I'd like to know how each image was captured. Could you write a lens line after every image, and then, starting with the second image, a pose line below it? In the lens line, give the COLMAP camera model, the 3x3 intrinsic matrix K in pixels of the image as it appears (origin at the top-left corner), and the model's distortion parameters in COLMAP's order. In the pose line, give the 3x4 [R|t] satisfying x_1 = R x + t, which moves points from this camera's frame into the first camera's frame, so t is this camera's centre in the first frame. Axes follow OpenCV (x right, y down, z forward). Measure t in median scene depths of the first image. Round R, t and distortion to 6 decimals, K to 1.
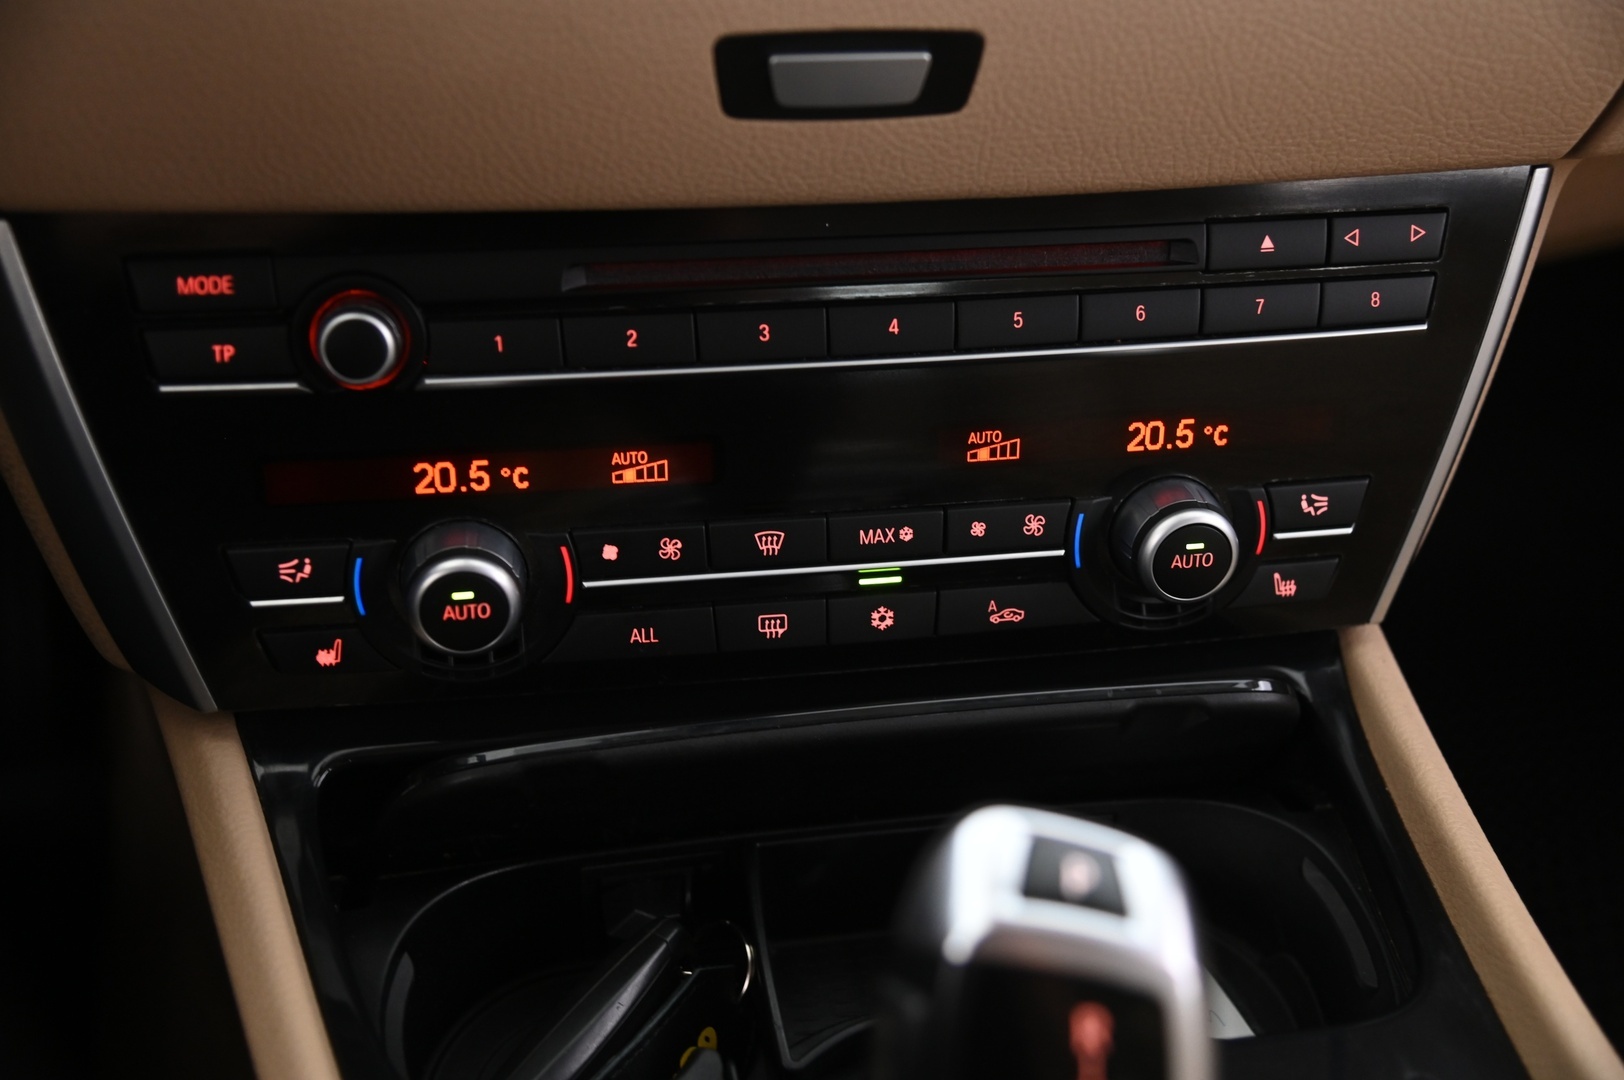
lens RADIAL K [[1885.2, 0, 811.8], [0, 1885.2, 538.3], [0, 0, 1]] dist [0.056809, 0.000000]
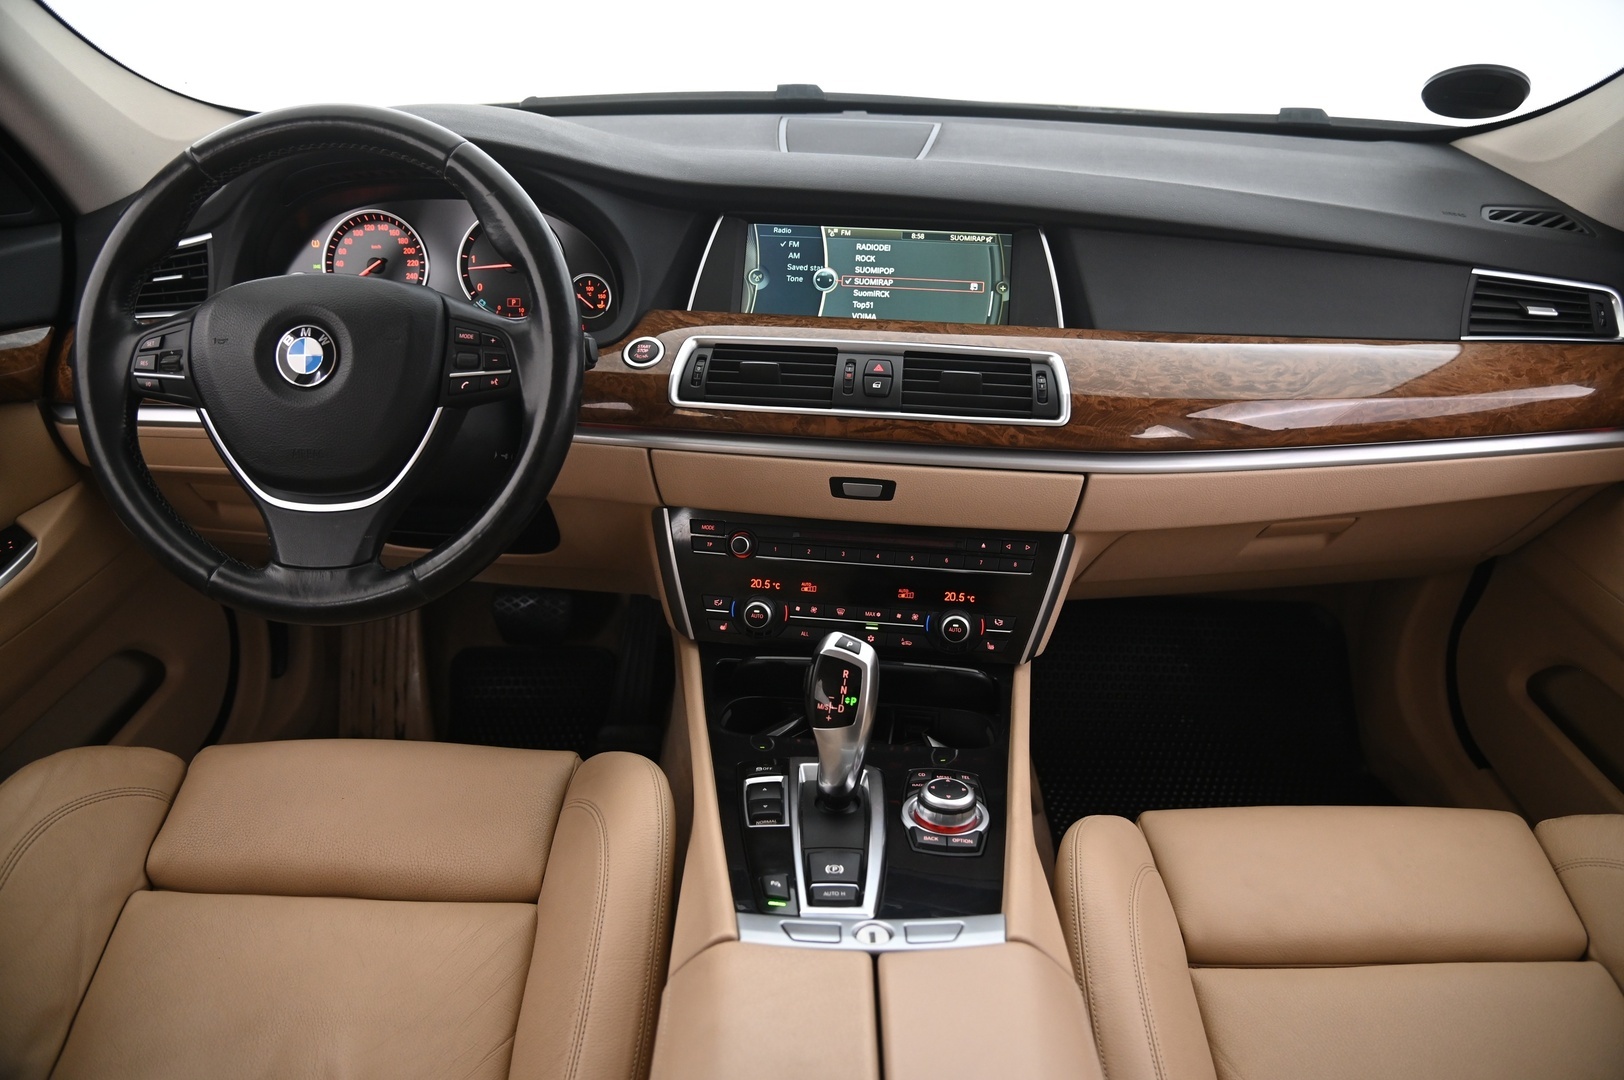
lens RADIAL K [[1107.4, 0, 804.8], [0, 1107.4, 540.4], [0, 0, 1]] dist [-0.120063, 0.062255]
pose [[0.959556, 0.089730, -0.266834, 0.472922], [-0.148679, 0.966398, -0.209686, 0.329775], [0.239053, 0.240879, 0.940655, -1.079040]]
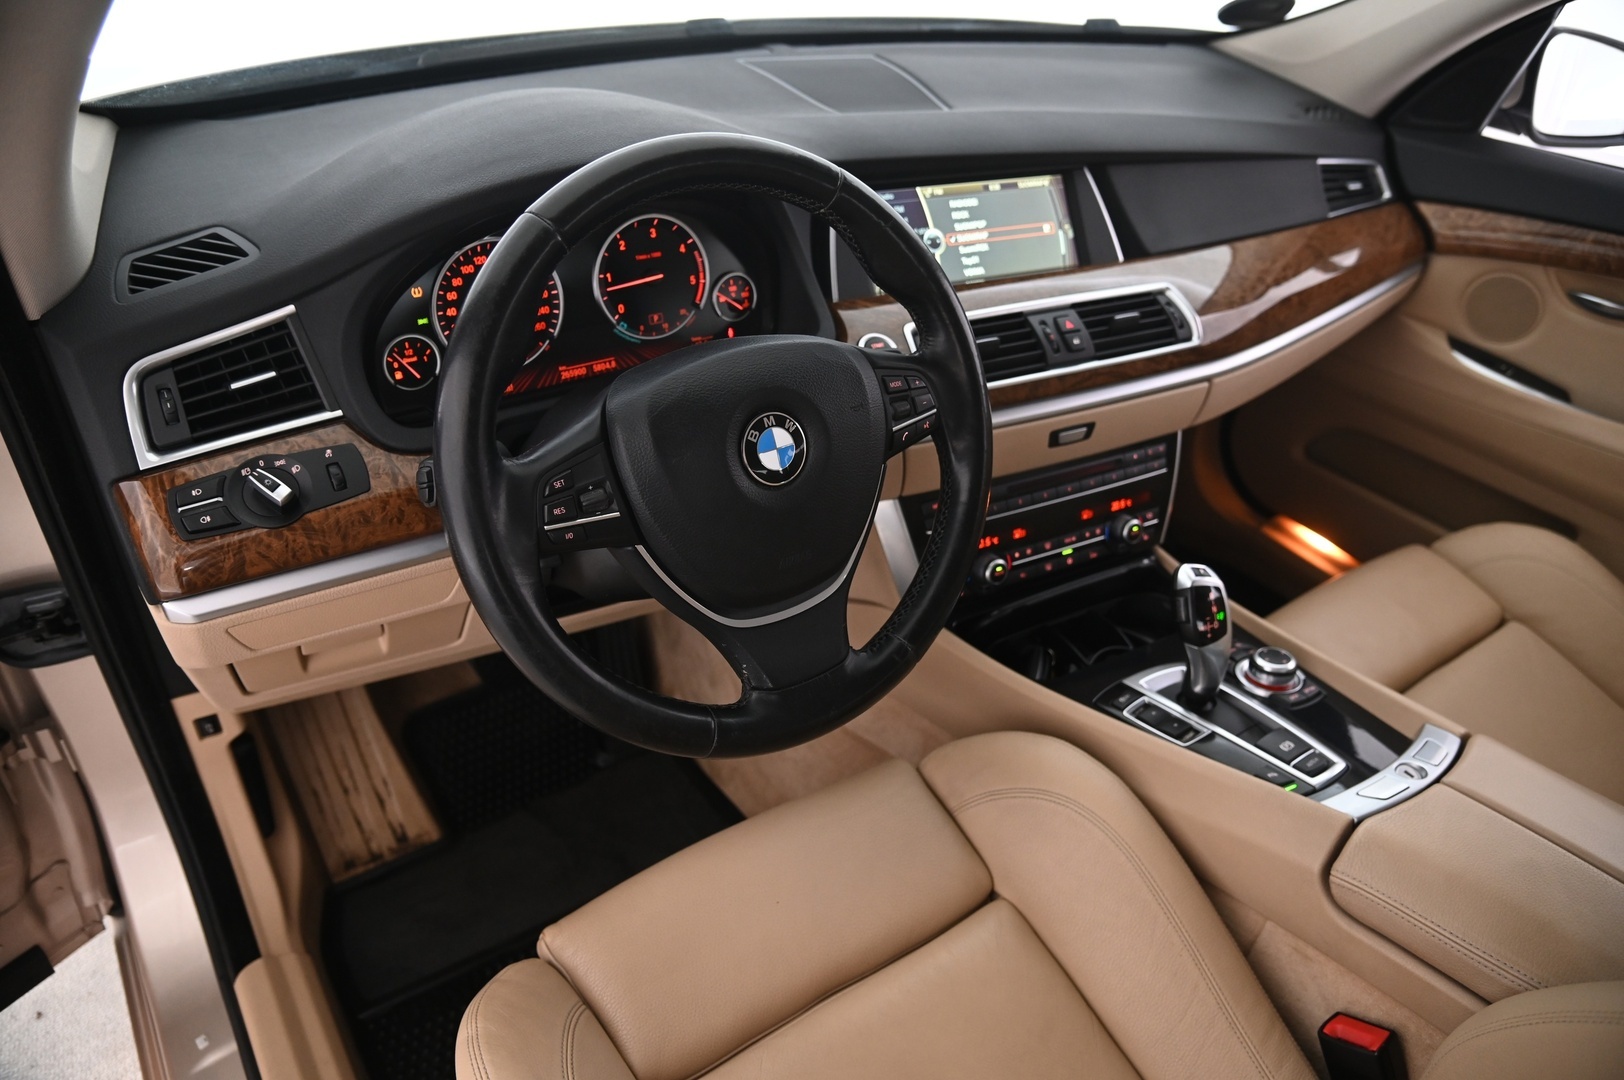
lens RADIAL K [[1107.4, 0, 821.3], [0, 1107.4, 546.2], [0, 0, 1]] dist [-0.120063, 0.062255]
pose [[0.941161, -0.183314, 0.283922, -1.158924], [0.204713, 0.977676, -0.047361, 0.015376], [-0.268901, 0.102697, 0.957677, -1.153049]]
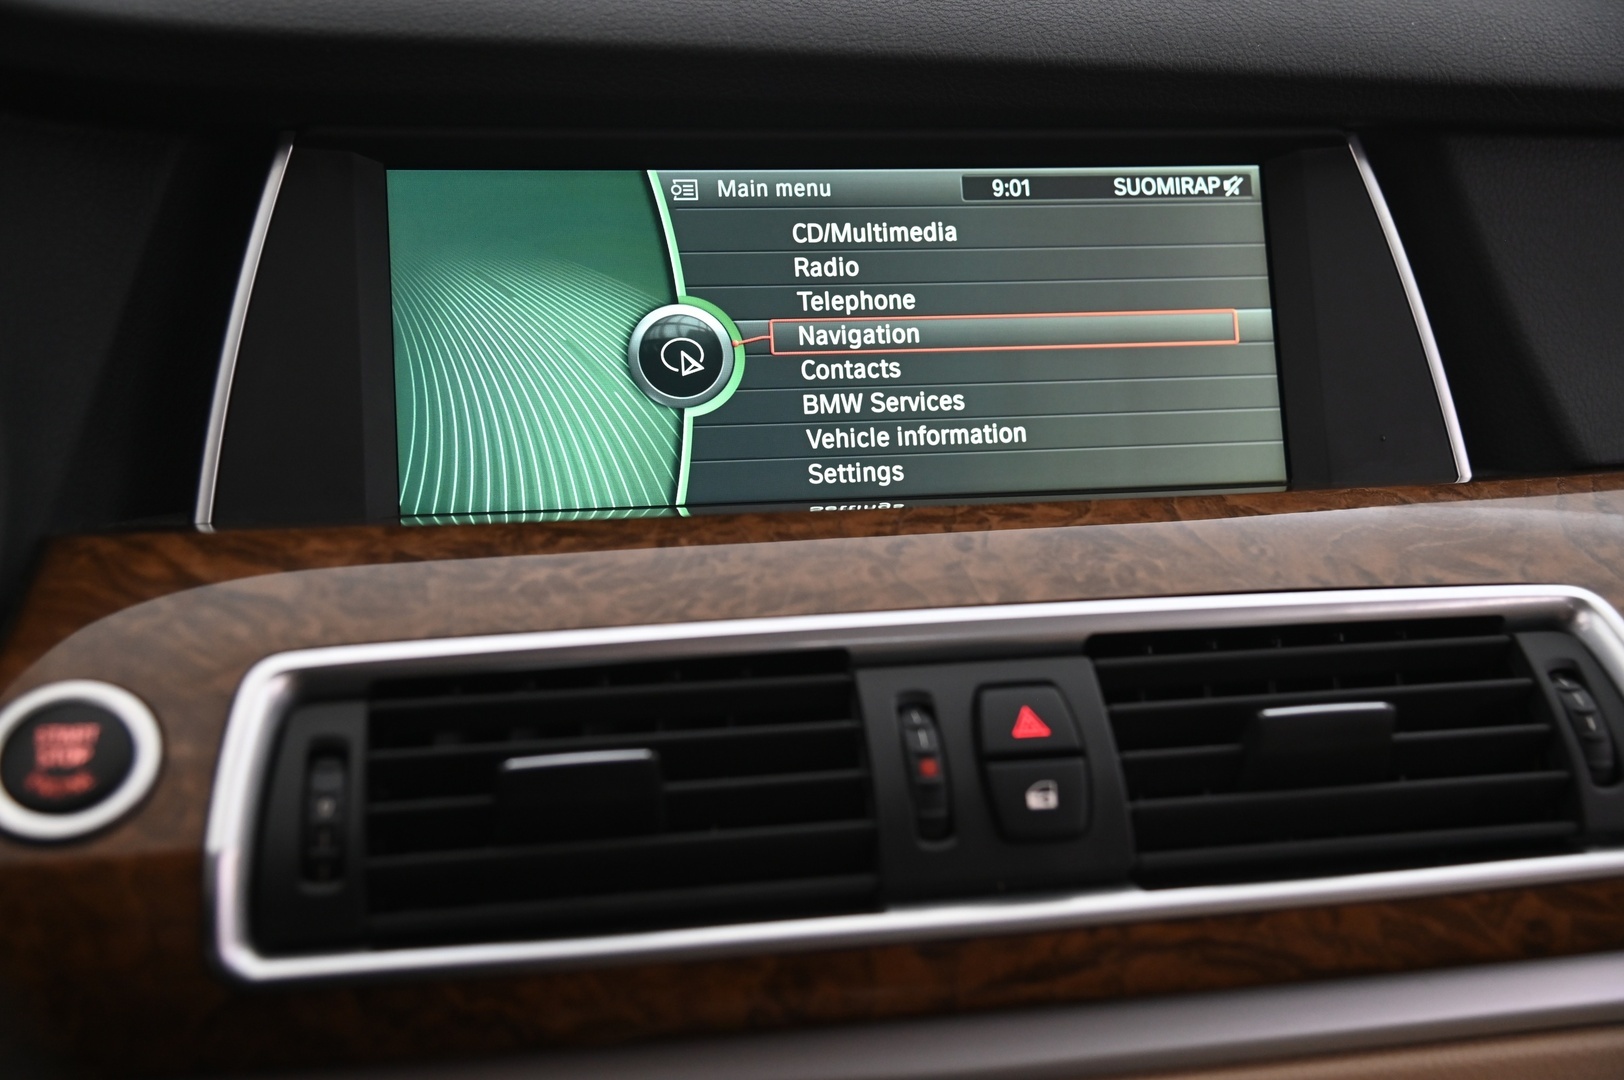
lens RADIAL K [[1885.2, 0, 813.9], [0, 1885.2, 542.9], [0, 0, 1]] dist [0.056809, 0.000000]
pose [[0.999687, -0.020177, 0.014783, -0.087712], [0.023276, 0.966830, -0.254359, -0.278815], [-0.009160, 0.254623, 0.966997, -0.123746]]
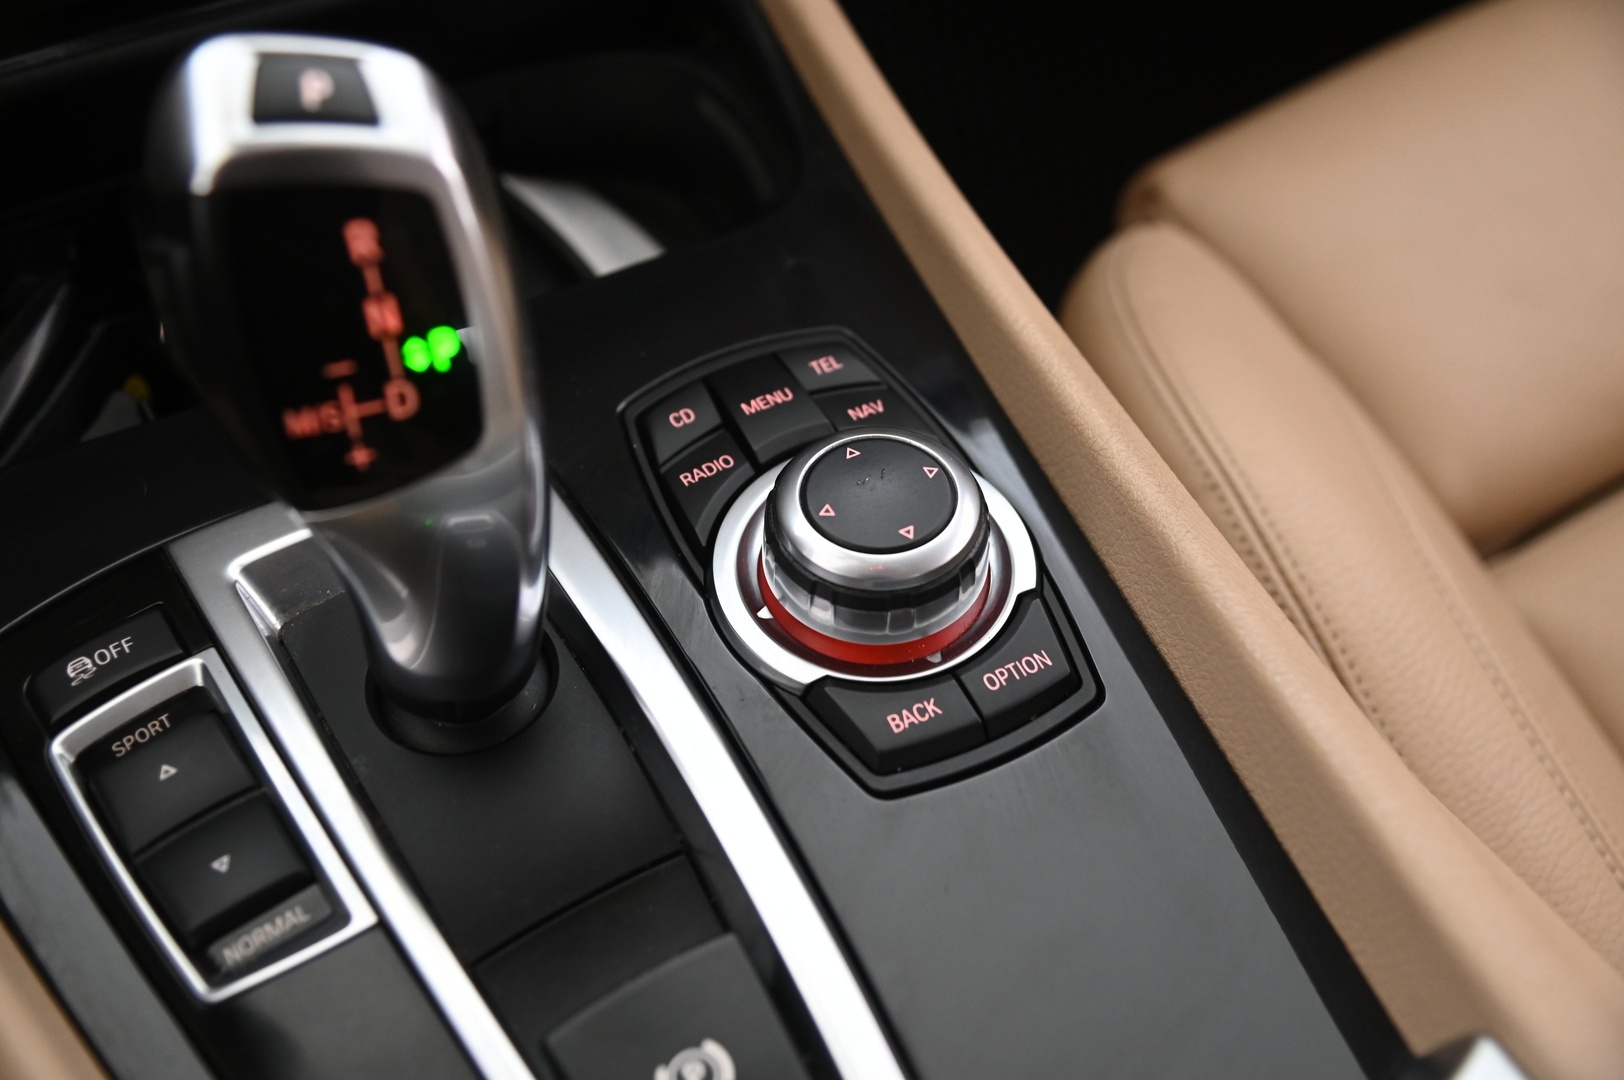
lens RADIAL K [[1882.5, 0, 815.2], [0, 1882.5, 544.0], [0, 0, 1]] dist [0.039002, 0.000000]
pose [[0.959115, -0.228055, 0.167601, 0.106662], [0.160698, 0.926298, 0.340804, 0.066159], [-0.232971, -0.299937, 0.925074, -0.009603]]
